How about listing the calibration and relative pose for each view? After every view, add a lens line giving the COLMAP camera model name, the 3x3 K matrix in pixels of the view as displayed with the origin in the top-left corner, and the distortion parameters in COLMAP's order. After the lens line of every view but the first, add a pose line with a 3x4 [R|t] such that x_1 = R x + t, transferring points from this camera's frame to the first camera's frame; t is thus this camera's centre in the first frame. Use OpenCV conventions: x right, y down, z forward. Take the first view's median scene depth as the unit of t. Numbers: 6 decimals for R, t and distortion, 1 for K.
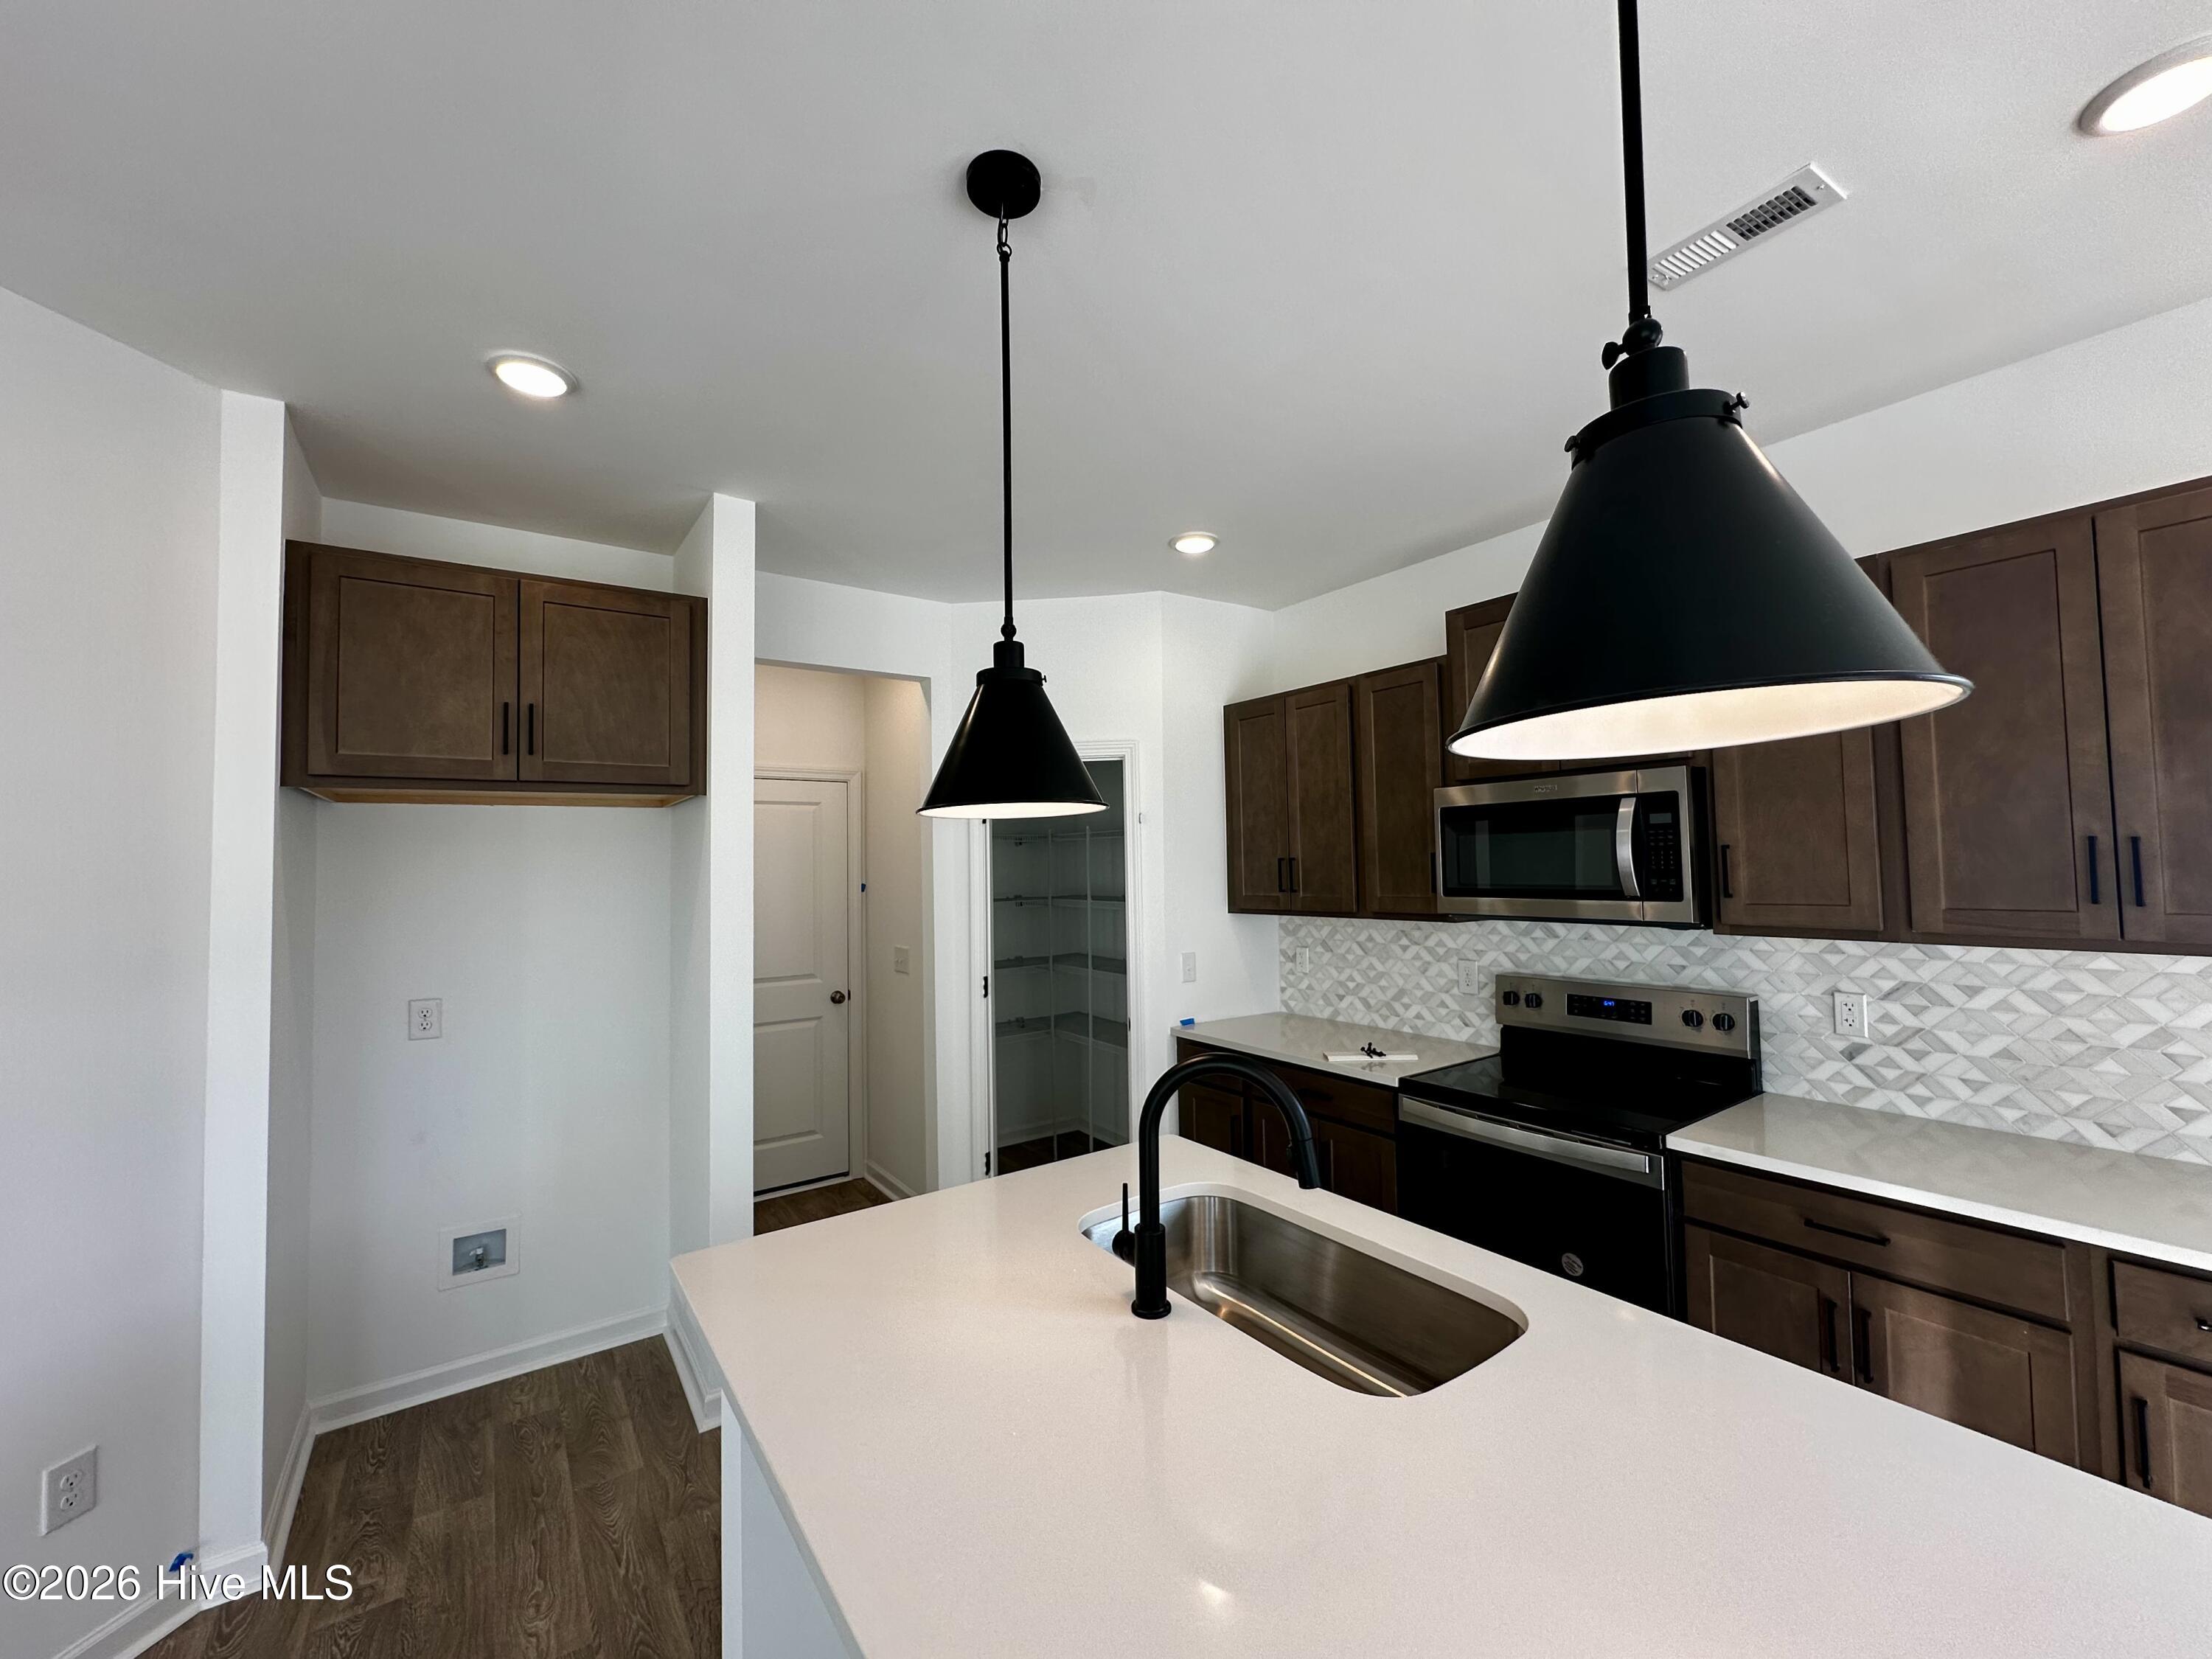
lens RADIAL K [[889.1, 0, 1106.0], [0, 889.1, 829.5], [0, 0, 1]] dist [-0.000124, 0.000153]
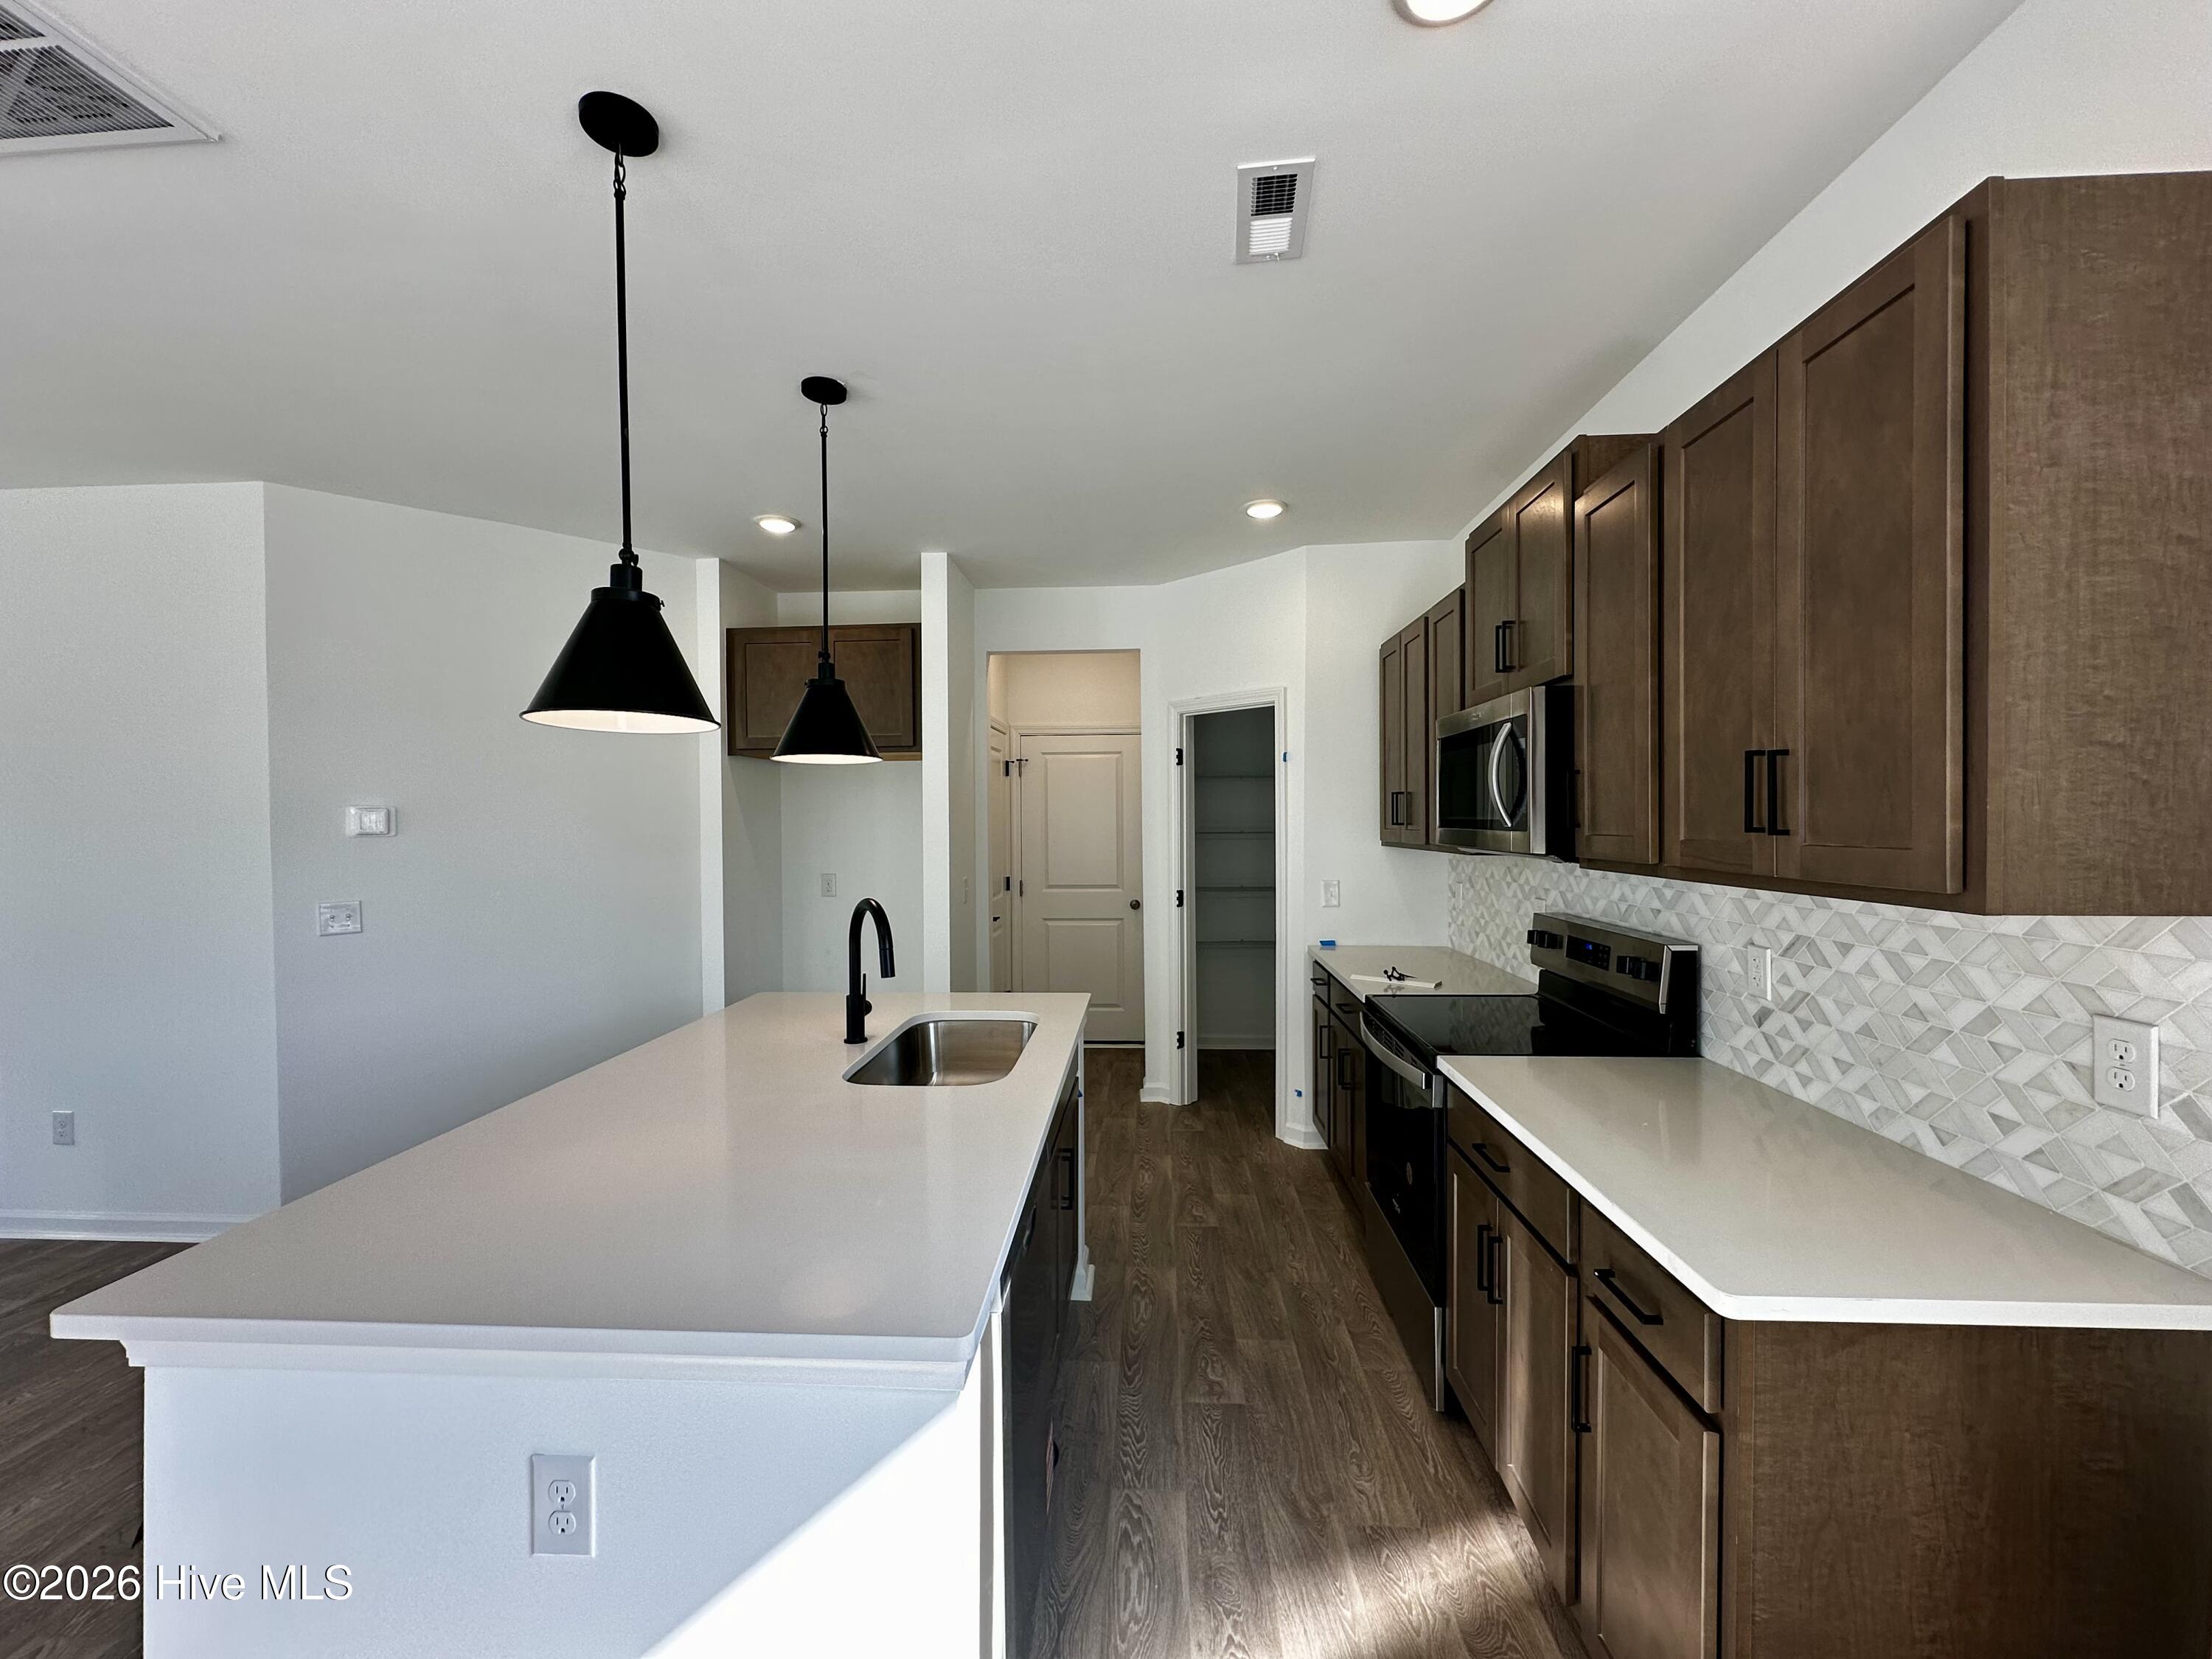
lens RADIAL K [[889.1, 0, 1106.0], [0, 889.1, 829.5], [0, 0, 1]] dist [-0.000124, 0.000153]
pose [[0.783157, 0.019381, -0.621523, 0.917412], [0.020472, 0.998169, 0.056921, 0.016405], [0.621488, -0.057302, 0.781326, -0.019329]]
